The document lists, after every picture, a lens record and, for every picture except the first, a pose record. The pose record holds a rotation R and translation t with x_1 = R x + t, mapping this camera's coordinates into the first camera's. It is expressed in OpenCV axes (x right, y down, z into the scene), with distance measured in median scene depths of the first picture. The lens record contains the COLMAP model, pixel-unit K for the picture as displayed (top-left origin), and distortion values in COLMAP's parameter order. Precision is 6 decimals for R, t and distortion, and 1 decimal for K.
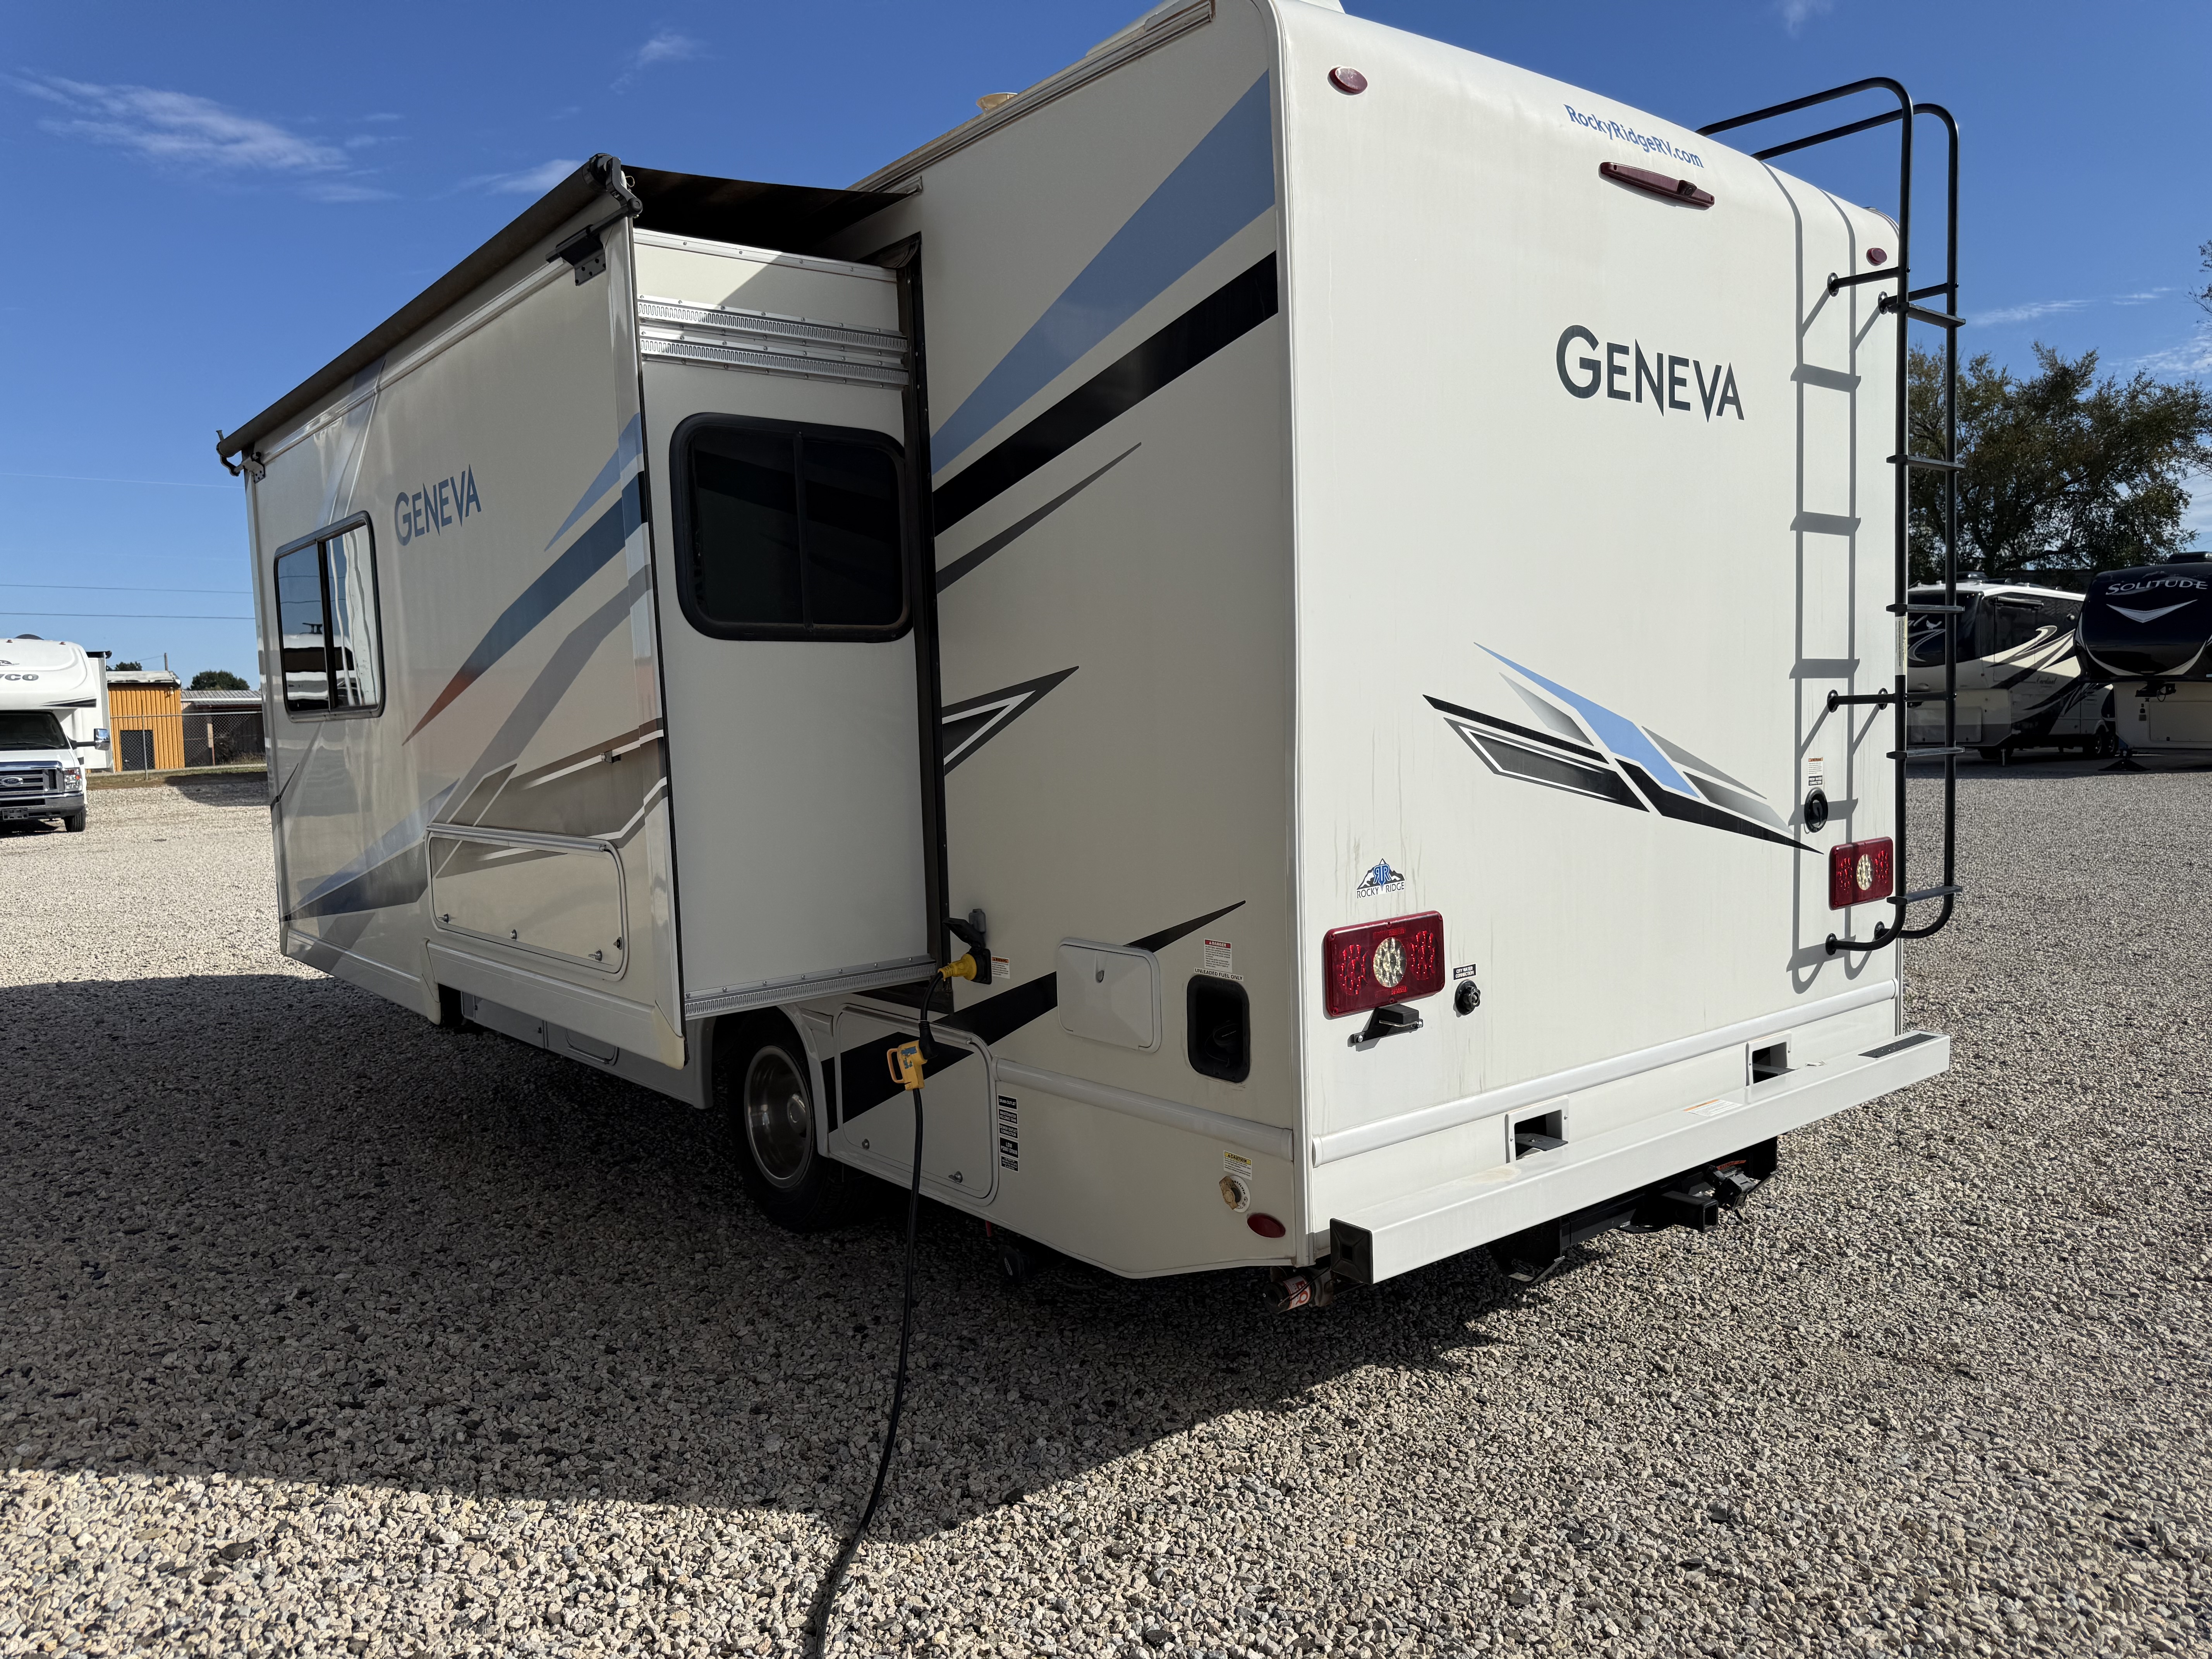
lens RADIAL K [[1577.8, 0, 1102.3], [0, 1577.8, 831.0], [0, 0, 1]] dist [0.018278, -0.019658]
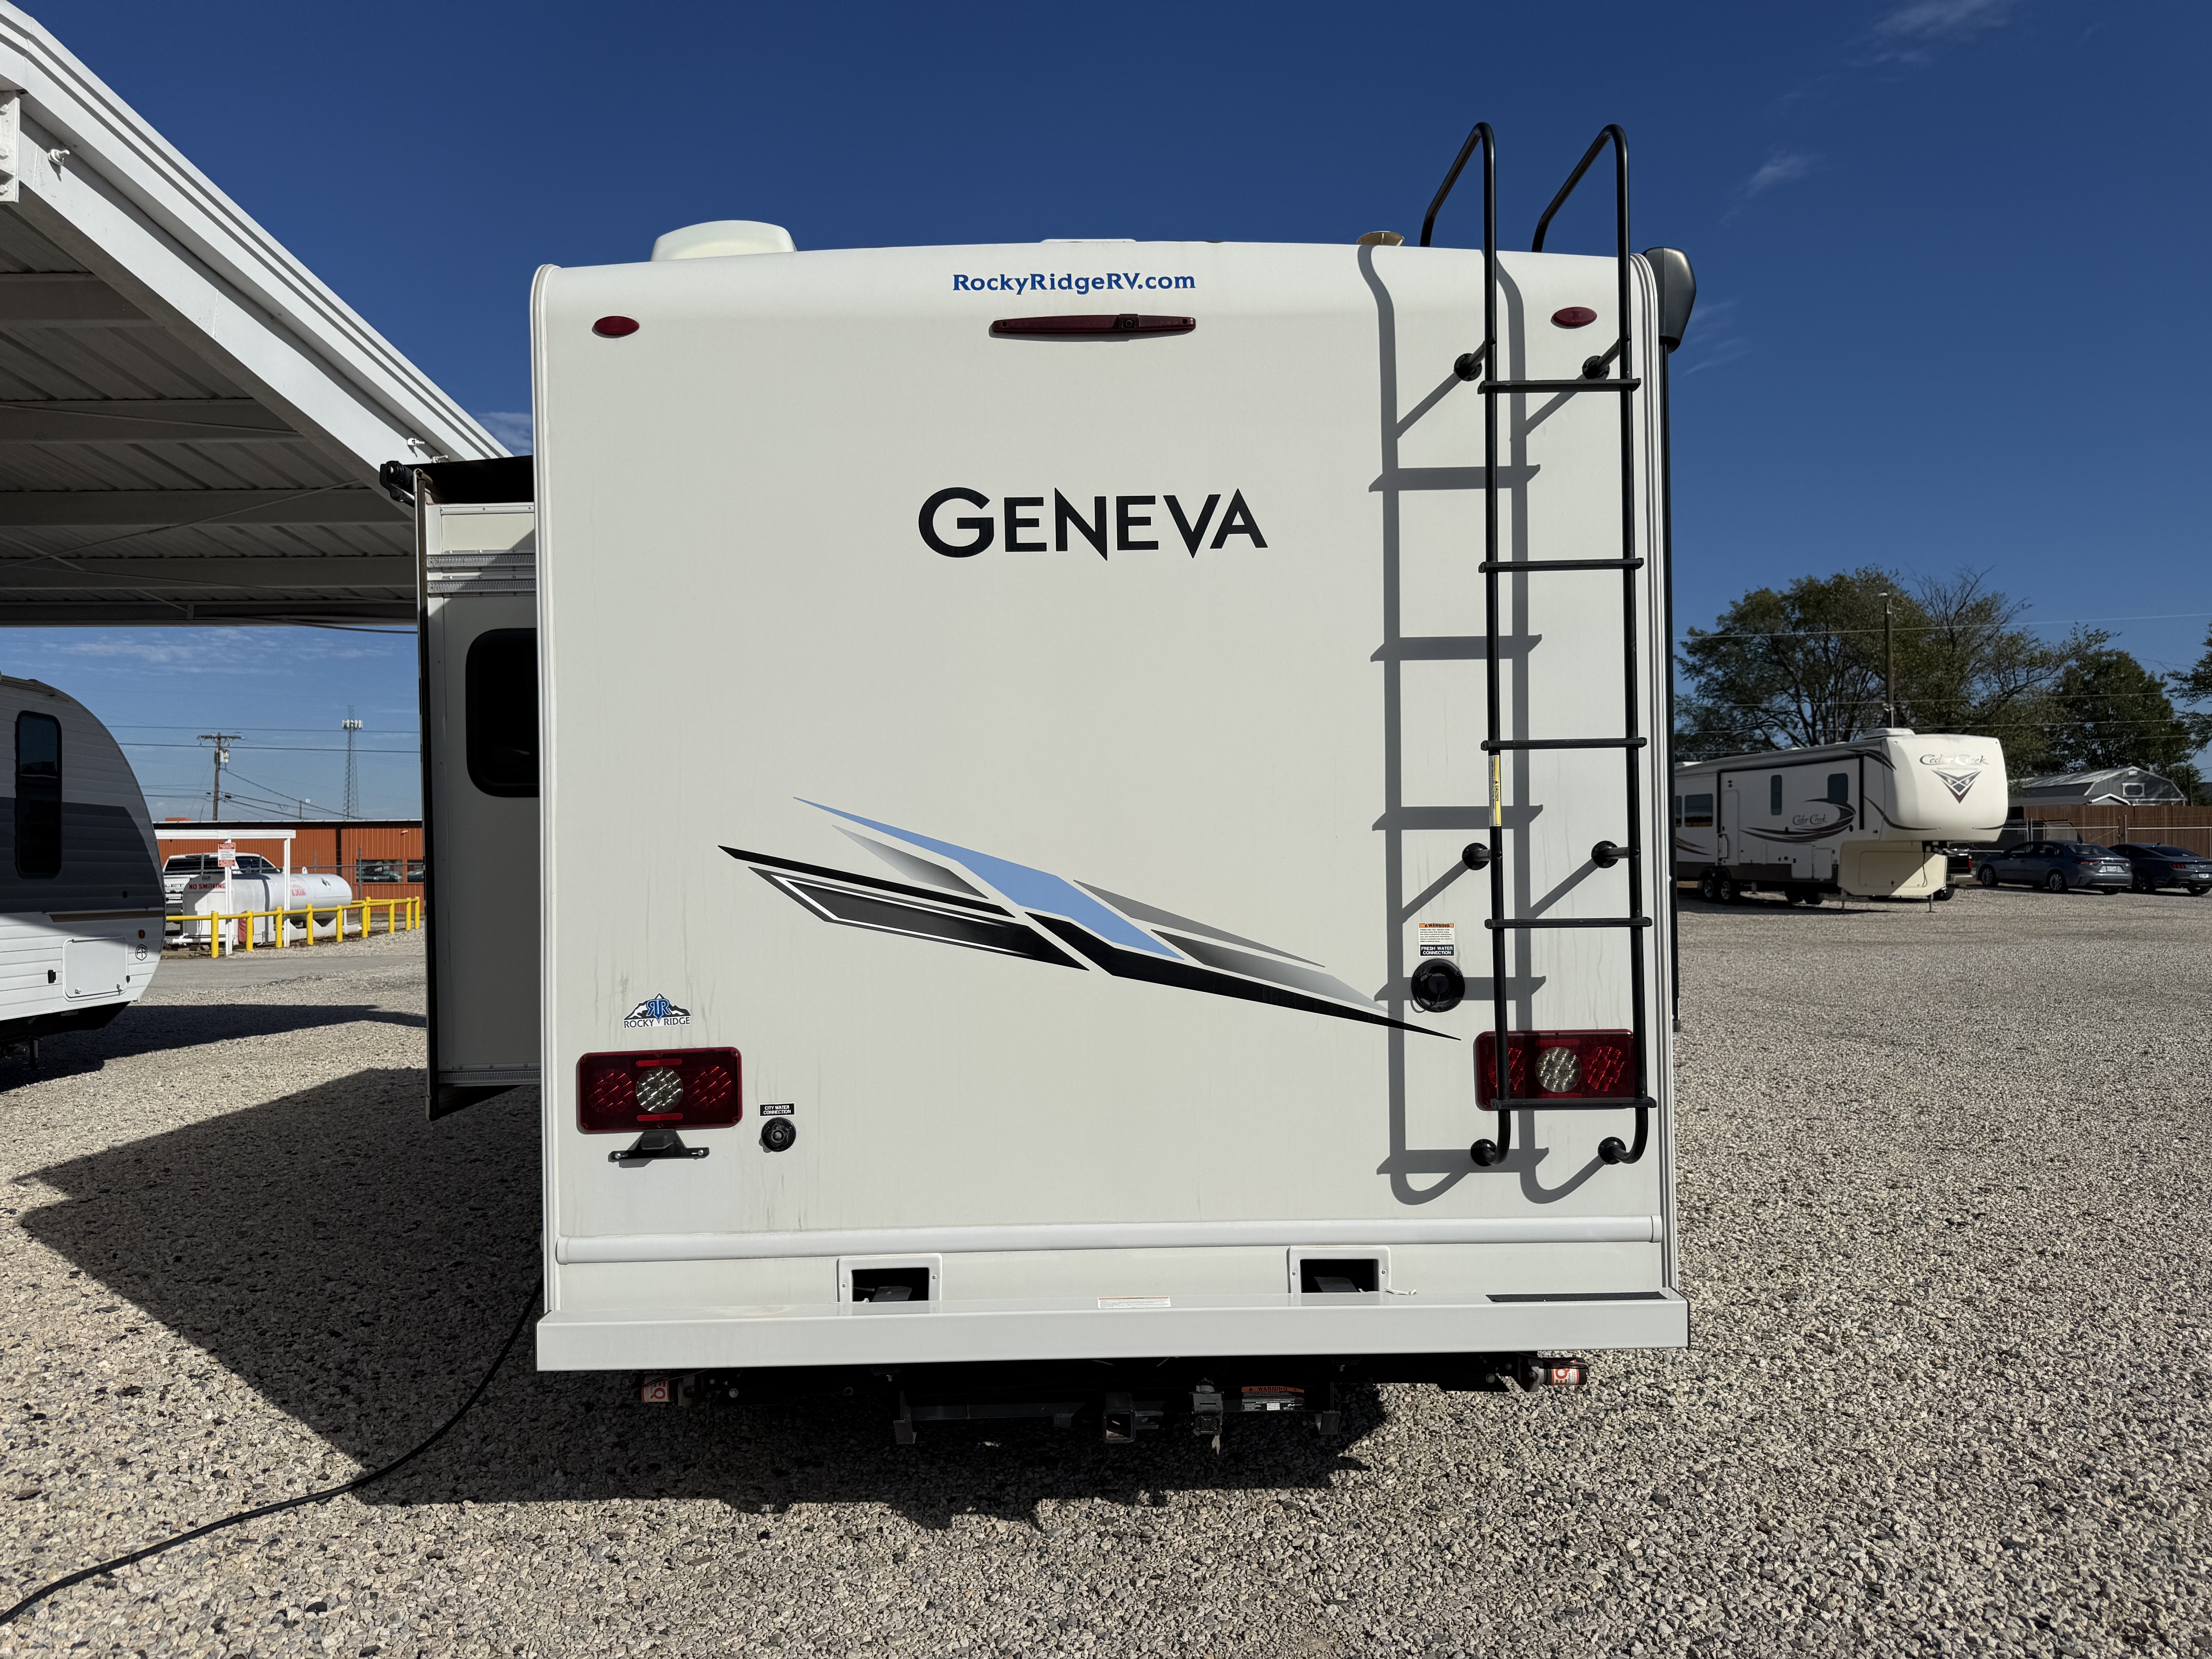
lens RADIAL K [[1577.8, 0, 1124.2], [0, 1577.8, 815.5], [0, 0, 1]] dist [0.018278, -0.019658]
pose [[0.795119, 0.001501, -0.606451, 0.953490], [-0.054647, 0.996106, -0.069183, -0.041633], [0.603986, 0.088149, 0.792105, 0.261677]]
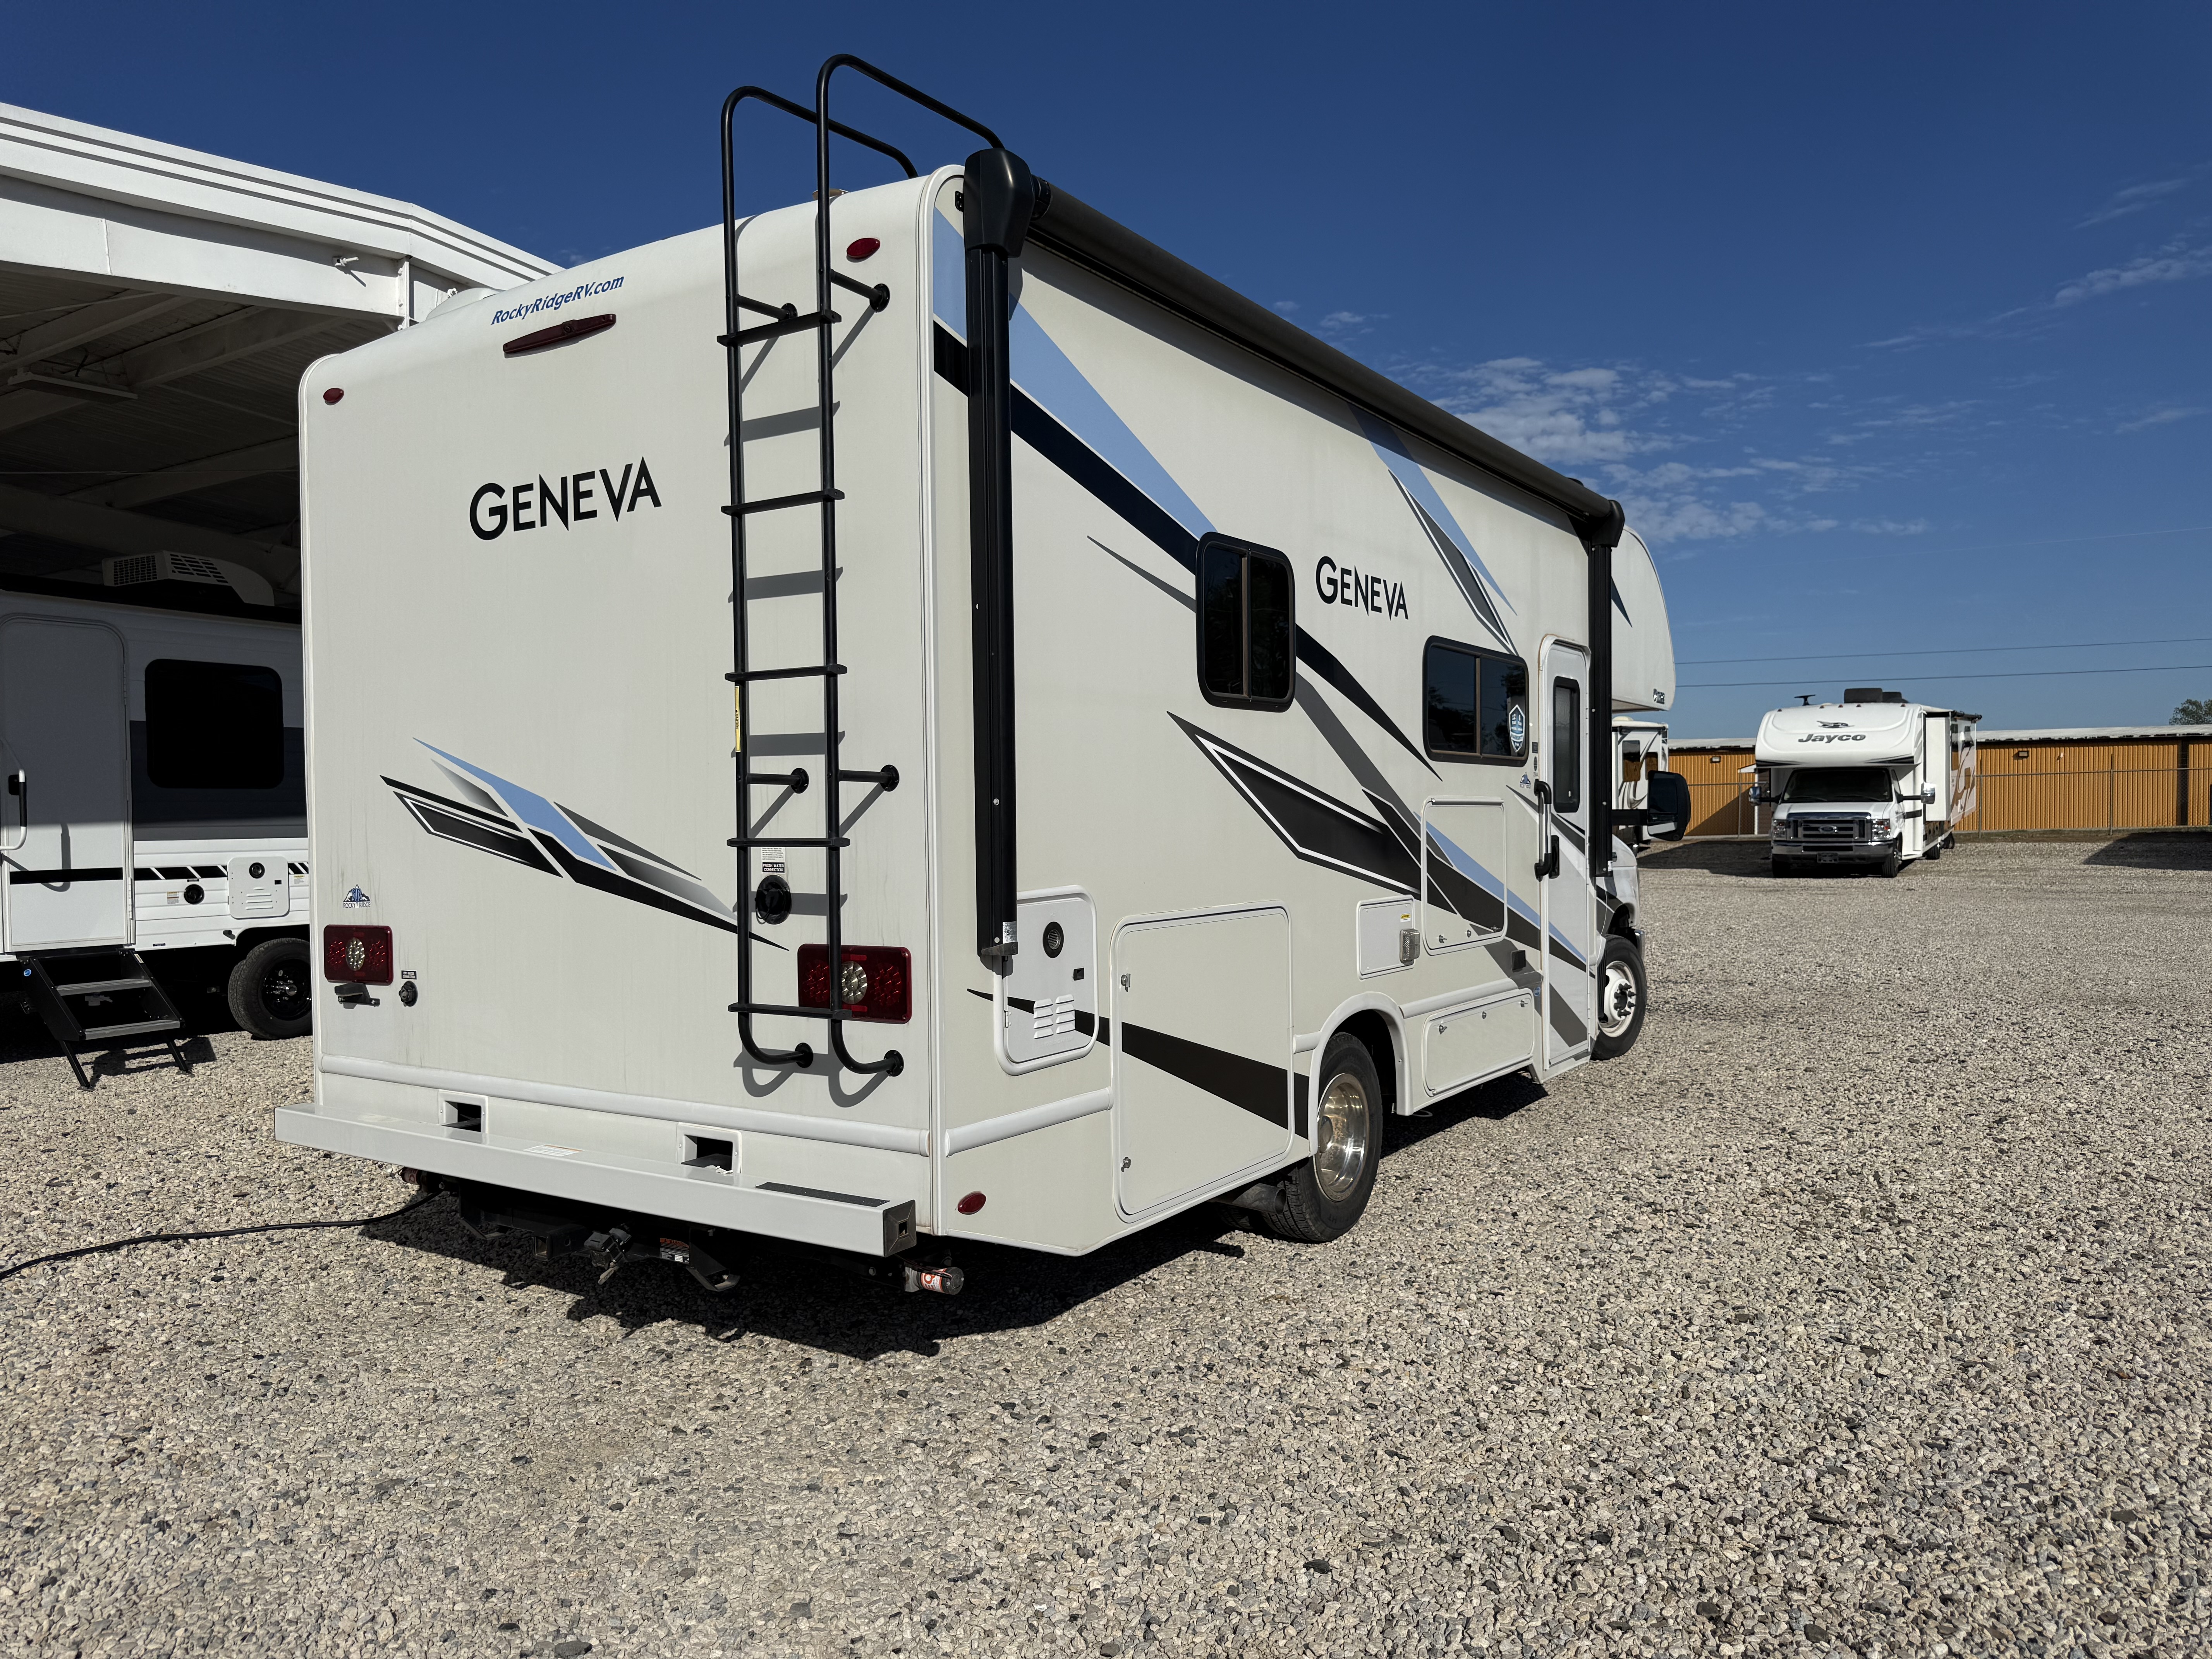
lens RADIAL K [[1577.8, 0, 1124.0], [0, 1577.8, 834.7], [0, 0, 1]] dist [0.018278, -0.019658]
pose [[0.310795, 0.039474, -0.949657, 1.582131], [-0.068731, 0.997455, 0.018968, -0.093549], [0.947989, 0.059375, 0.312717, 1.045072]]
